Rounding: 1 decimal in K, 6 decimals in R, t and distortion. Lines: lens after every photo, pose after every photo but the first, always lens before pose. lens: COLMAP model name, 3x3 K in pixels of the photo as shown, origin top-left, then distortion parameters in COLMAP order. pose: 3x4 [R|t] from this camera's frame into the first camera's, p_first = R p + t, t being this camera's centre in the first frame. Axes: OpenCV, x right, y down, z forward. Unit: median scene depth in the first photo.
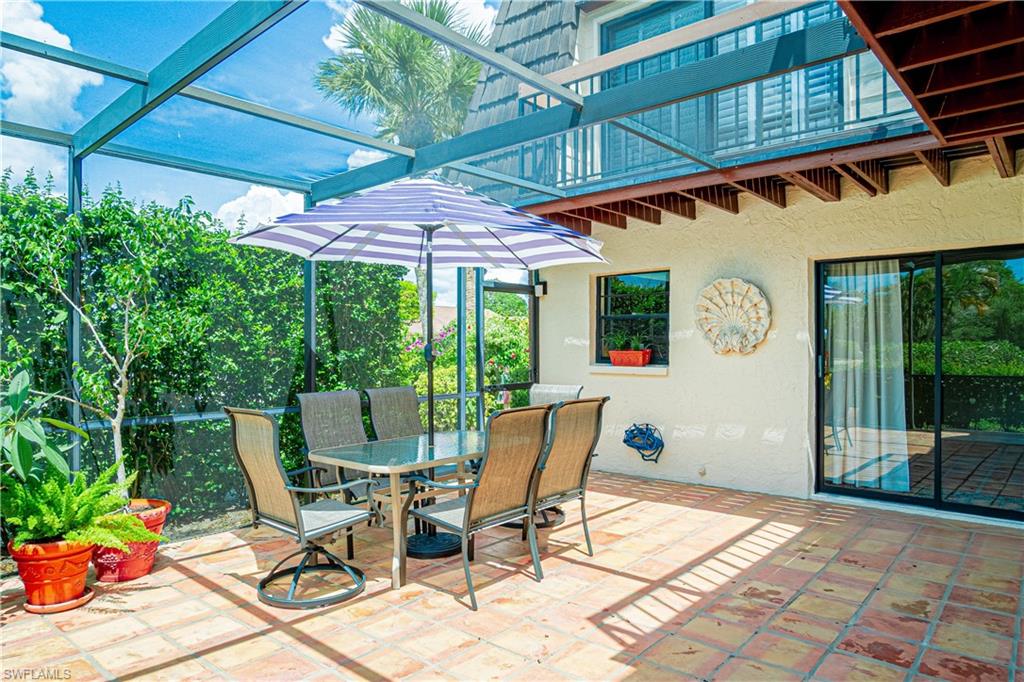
lens RADIAL K [[638.3, 0, 509.8], [0, 638.3, 343.3], [0, 0, 1]] dist [-0.028504, -0.000251]
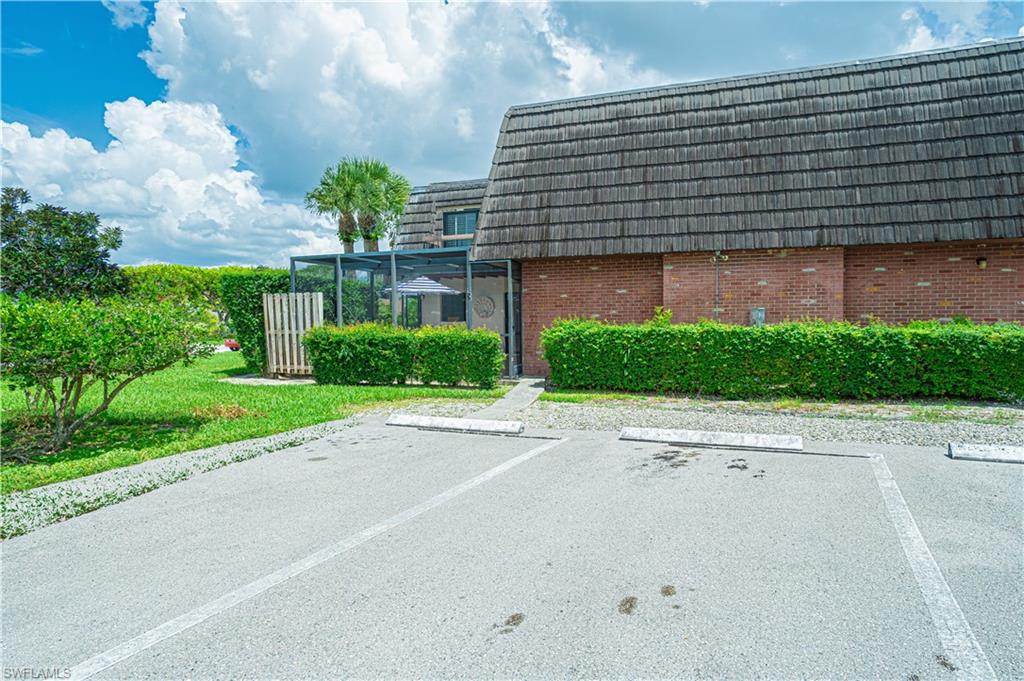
lens RADIAL K [[528.7, 0, 512.0], [0, 528.7, 340.5], [0, 0, 1]] dist [-0.025036, 0.000199]
pose [[0.910072, -0.019024, 0.414012, -0.889126], [0.001682, 0.999107, 0.042212, 0.024583], [-0.414446, -0.037720, 0.909292, -2.137144]]
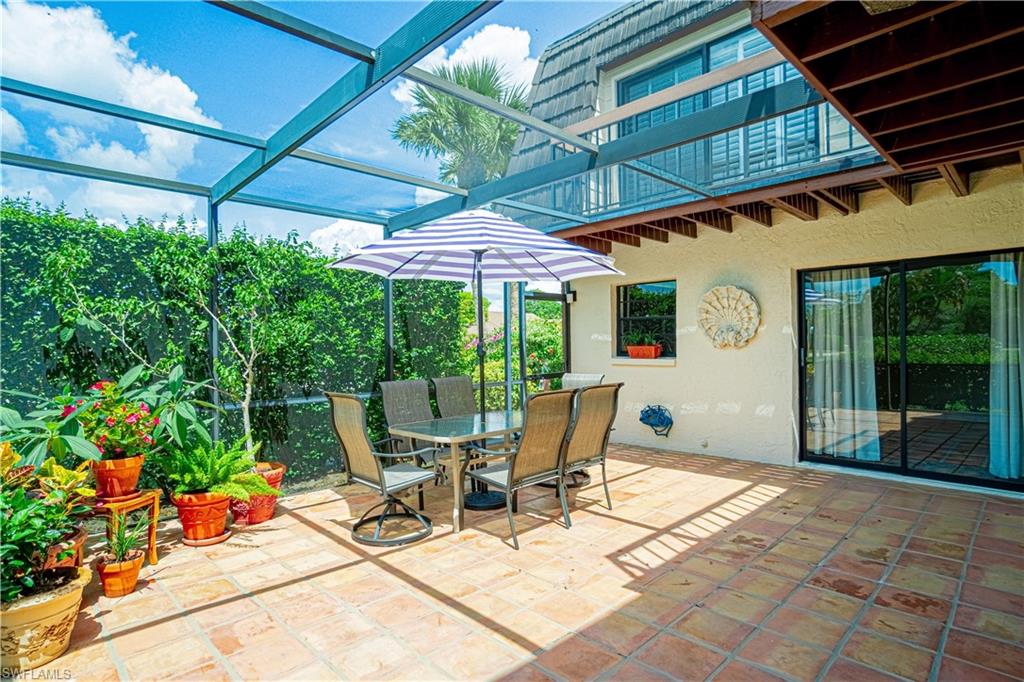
lens RADIAL K [[528.7, 0, 512.0], [0, 528.7, 341.0], [0, 0, 1]] dist [-0.025036, 0.000199]
pose [[0.997014, -0.011908, -0.076296, 0.015701], [0.011825, 0.999929, -0.001544, 0.000799], [0.076308, 0.000638, 0.997084, -0.046466]]
